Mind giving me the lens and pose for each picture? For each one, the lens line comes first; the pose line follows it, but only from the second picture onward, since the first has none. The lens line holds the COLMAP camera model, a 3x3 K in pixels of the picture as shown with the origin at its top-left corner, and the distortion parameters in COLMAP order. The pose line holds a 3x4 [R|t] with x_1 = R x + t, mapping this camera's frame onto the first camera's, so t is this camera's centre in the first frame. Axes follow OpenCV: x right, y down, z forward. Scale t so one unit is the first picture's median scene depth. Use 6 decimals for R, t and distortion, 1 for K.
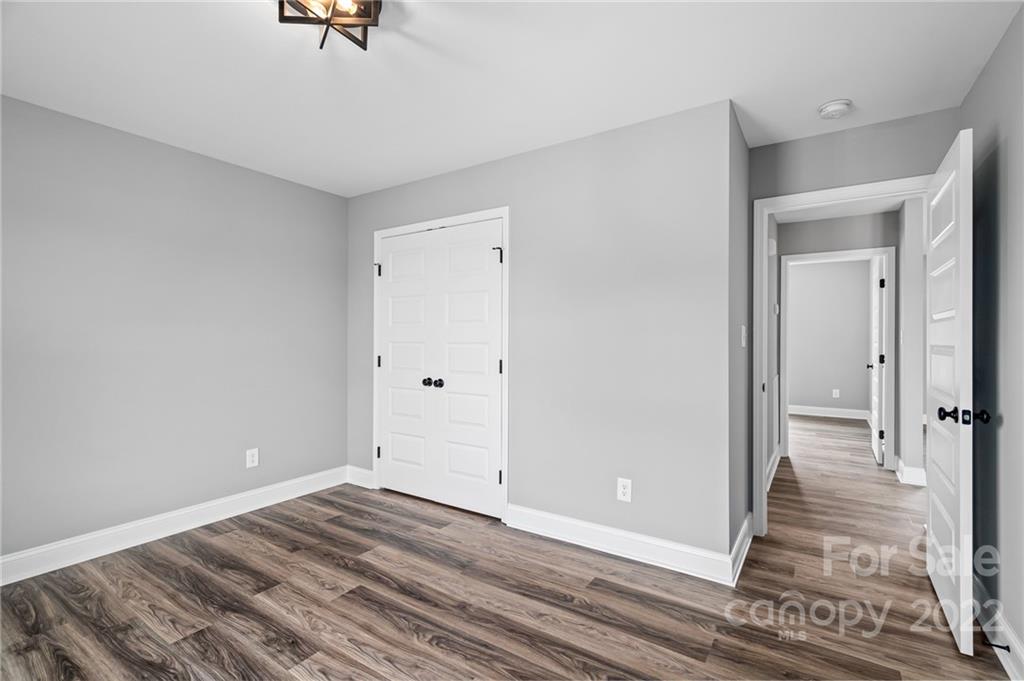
lens RADIAL K [[468.1, 0, 517.0], [0, 468.1, 336.0], [0, 0, 1]] dist [-0.003538, 0.001665]
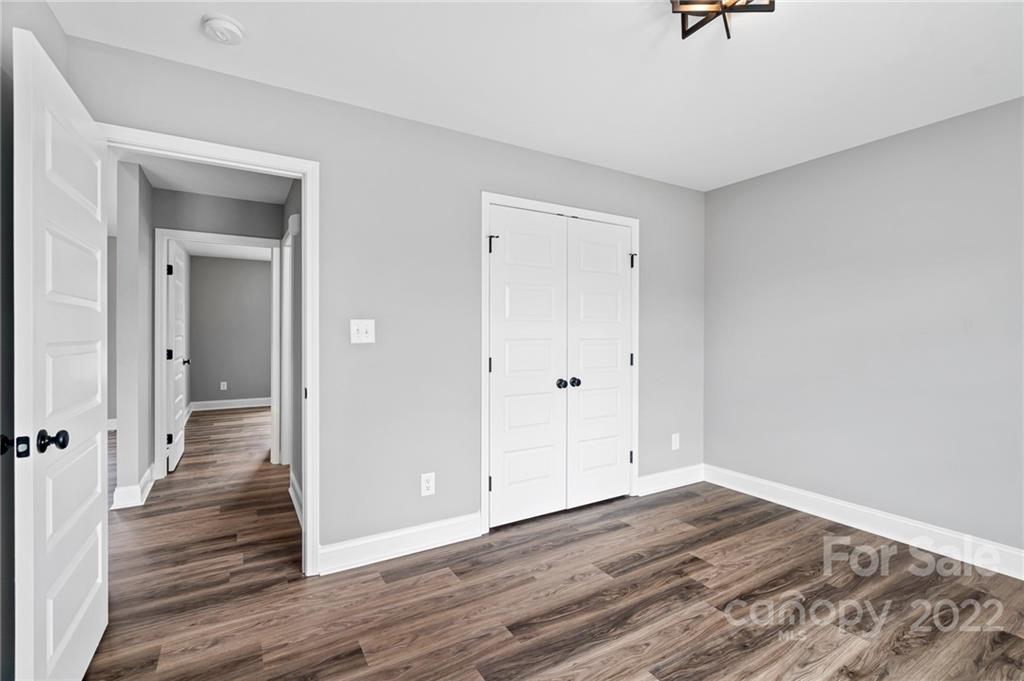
lens RADIAL K [[468.1, 0, 517.1], [0, 468.1, 339.9], [0, 0, 1]] dist [-0.003538, 0.001665]
pose [[0.421916, -0.009558, 0.906584, -1.065228], [-0.004889, 0.999906, 0.012818, 0.004009], [-0.906622, -0.009840, 0.421830, 0.703465]]
